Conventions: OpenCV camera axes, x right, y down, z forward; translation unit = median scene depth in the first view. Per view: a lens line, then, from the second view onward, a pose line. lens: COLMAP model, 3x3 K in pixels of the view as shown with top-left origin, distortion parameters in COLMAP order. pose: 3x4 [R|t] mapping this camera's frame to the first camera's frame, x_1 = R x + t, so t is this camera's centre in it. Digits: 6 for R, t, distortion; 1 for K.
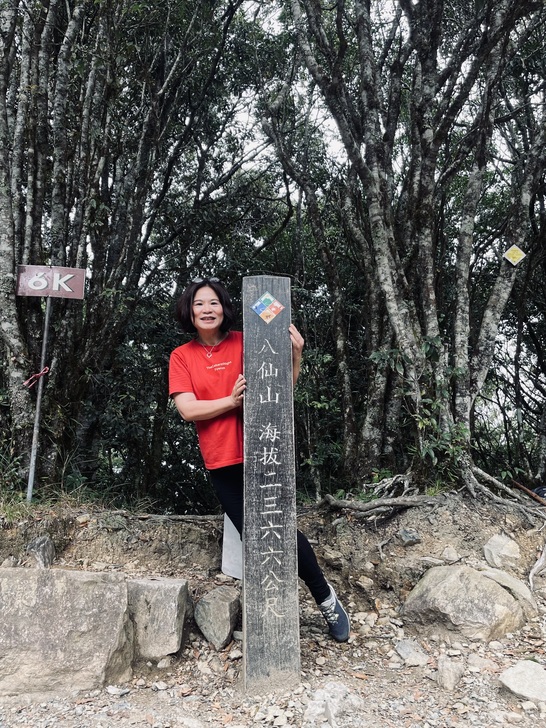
lens RADIAL K [[576.7, 0, 273.0], [0, 576.7, 370.3], [0, 0, 1]] dist [0.059266, -0.055646]
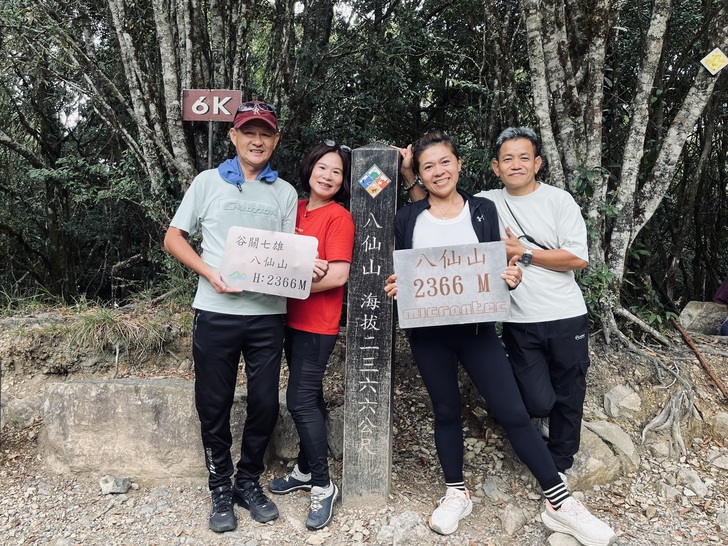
lens RADIAL K [[601.6, 0, 319.8], [0, 601.6, 276.1], [0, 0, 1]] dist [0.073087, -0.075469]
pose [[0.958485, 0.059784, -0.278804, 0.169970], [0.023227, 0.958153, 0.285311, -0.208853], [0.284194, -0.279943, 0.916987, -0.056116]]
